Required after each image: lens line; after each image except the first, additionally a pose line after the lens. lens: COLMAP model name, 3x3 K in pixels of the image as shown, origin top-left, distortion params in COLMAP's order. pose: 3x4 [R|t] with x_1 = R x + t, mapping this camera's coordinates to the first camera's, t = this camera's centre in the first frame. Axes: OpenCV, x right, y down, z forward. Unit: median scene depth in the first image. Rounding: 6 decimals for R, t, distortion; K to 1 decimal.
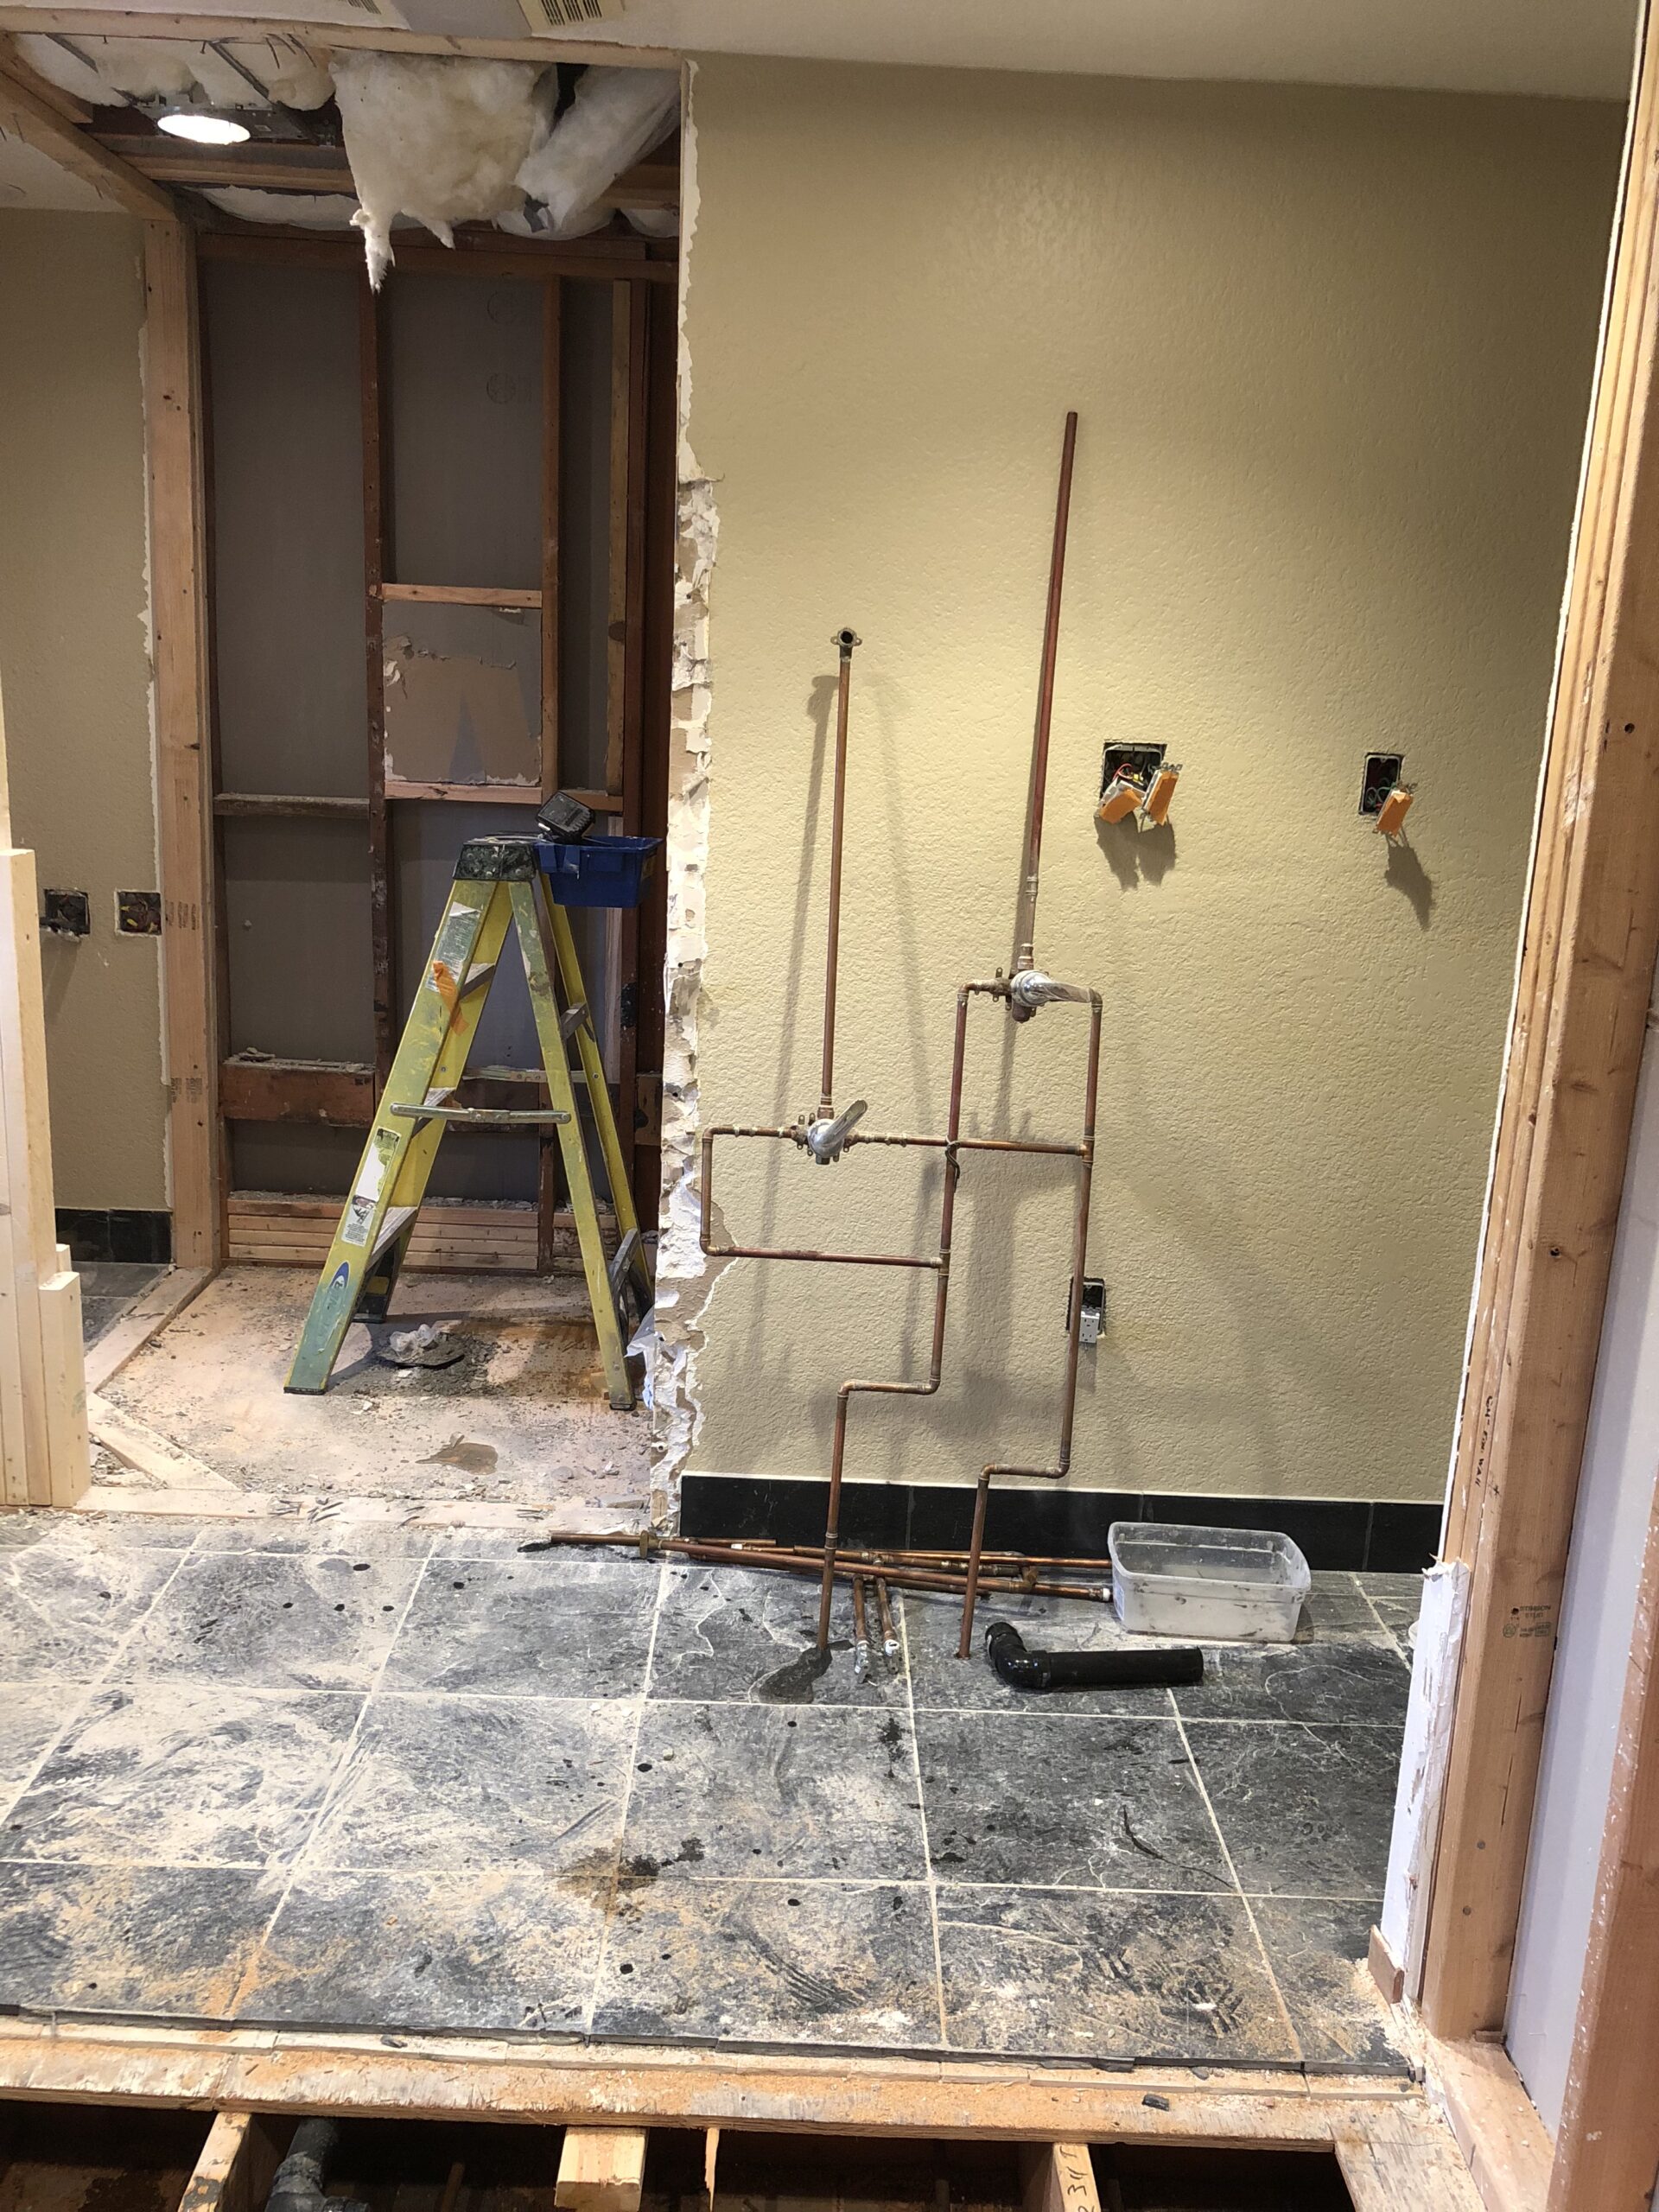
lens RADIAL K [[1834.1, 0, 826.4], [0, 1834.1, 1078.1], [0, 0, 1]] dist [0.012132, -0.019349]
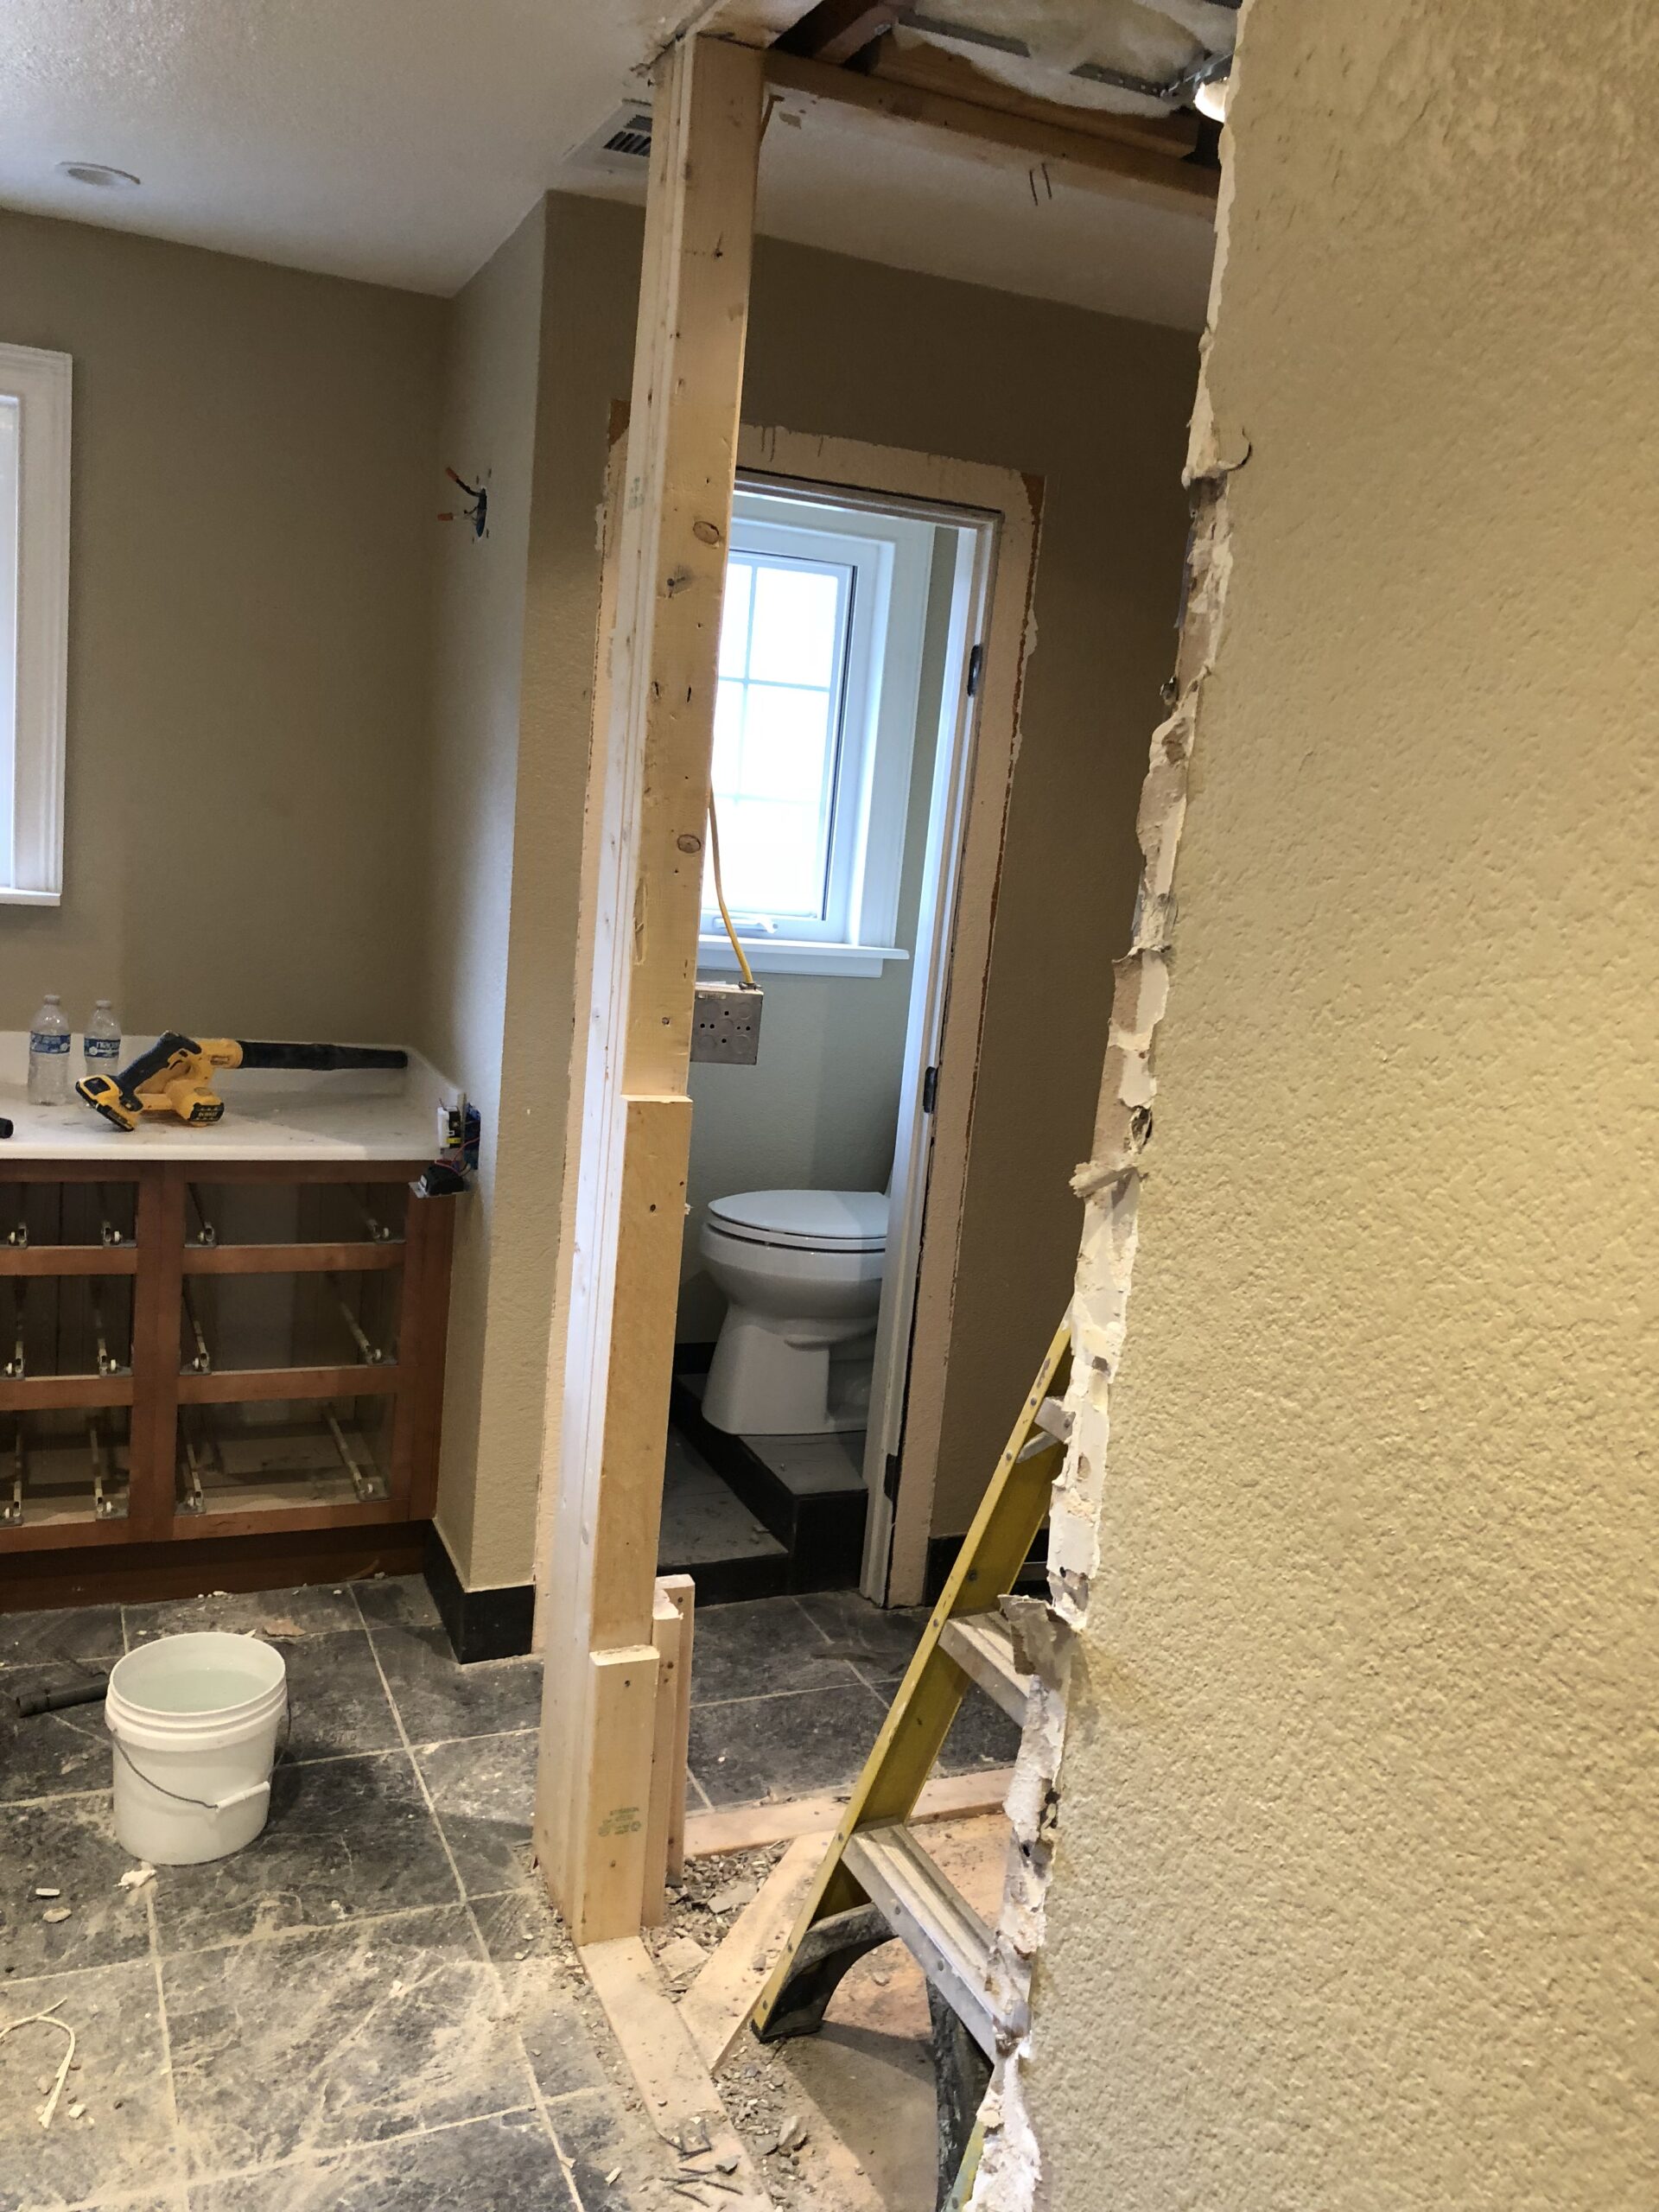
lens RADIAL K [[1791.8, 0, 827.7], [0, 1791.8, 1062.6], [0, 0, 1]] dist [0.002561, 0.000059]
pose [[0.401816, 0.136163, -0.905540, 0.271918], [-0.275280, 0.961104, 0.022368, -0.175041], [0.873364, 0.240289, 0.423670, 0.752167]]
